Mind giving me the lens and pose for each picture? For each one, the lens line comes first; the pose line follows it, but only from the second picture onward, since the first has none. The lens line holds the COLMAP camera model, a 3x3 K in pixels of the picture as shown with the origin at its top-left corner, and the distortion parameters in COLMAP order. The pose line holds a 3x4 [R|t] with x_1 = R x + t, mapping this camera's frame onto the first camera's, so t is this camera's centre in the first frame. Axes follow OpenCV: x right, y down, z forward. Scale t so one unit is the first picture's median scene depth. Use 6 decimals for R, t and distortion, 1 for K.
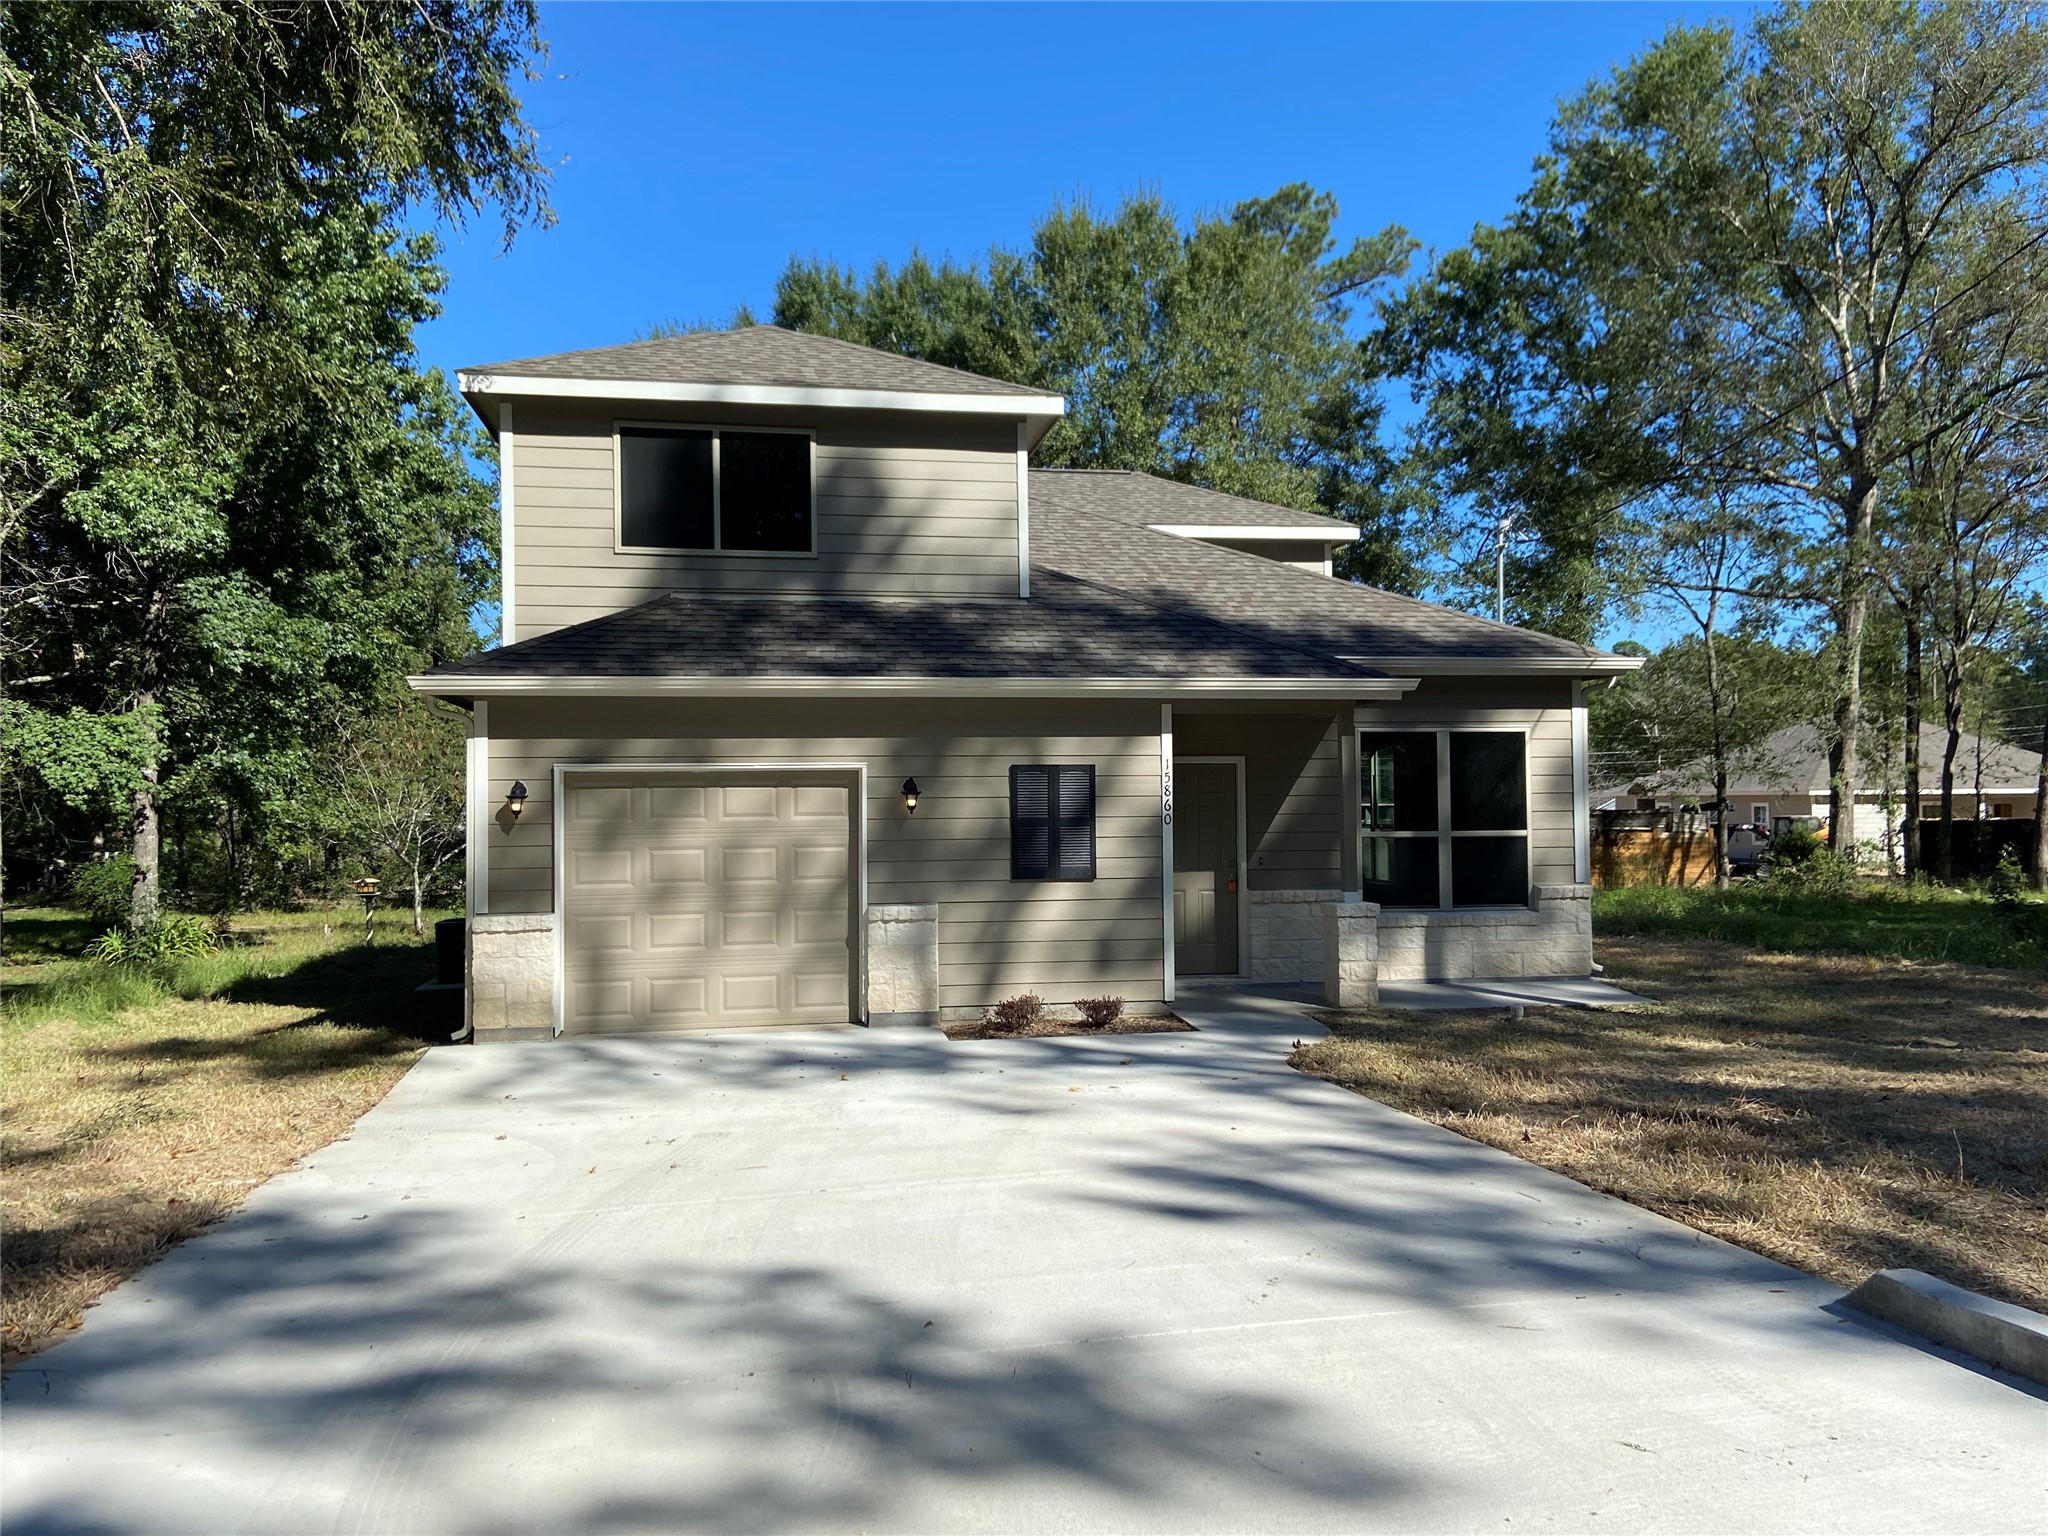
lens RADIAL K [[1527.6, 0, 1024.0], [0, 1527.6, 768.0], [0, 0, 1]] dist [-0.074032, 0.001529]
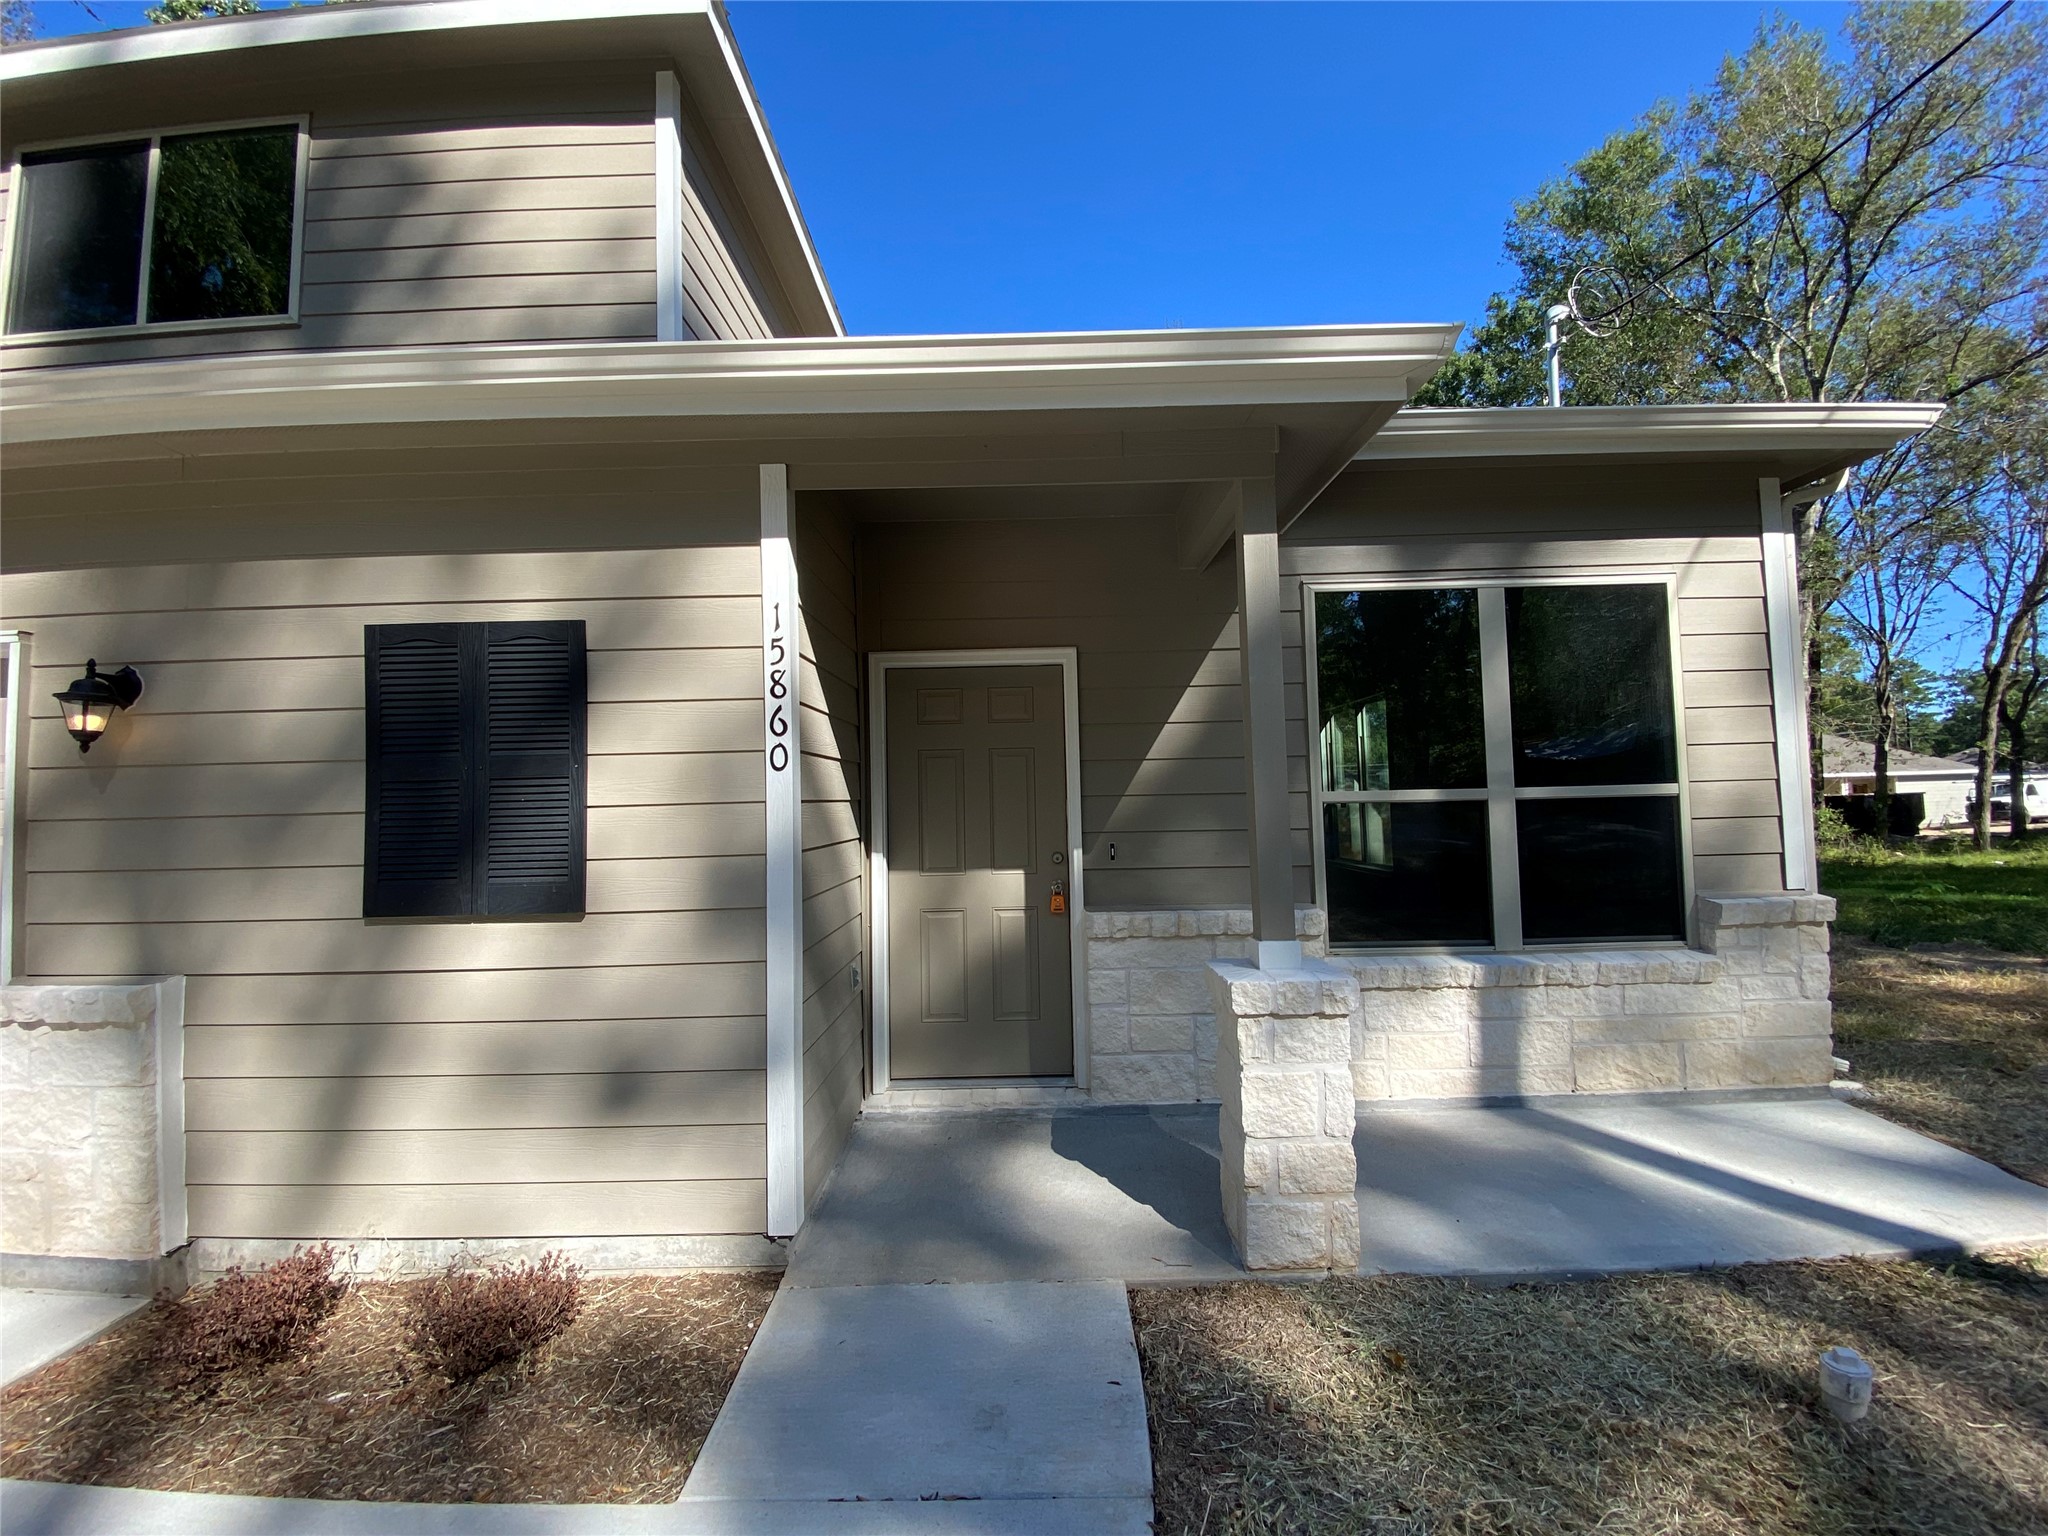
lens RADIAL K [[823.9, 0, 1023.1], [0, 823.9, 751.6], [0, 0, 1]] dist [0.000899, -0.014757]
pose [[0.985364, -0.026472, -0.168396, 0.170109], [0.020302, 0.999062, -0.038259, 0.037491], [0.169251, 0.034281, 0.984977, 0.716484]]
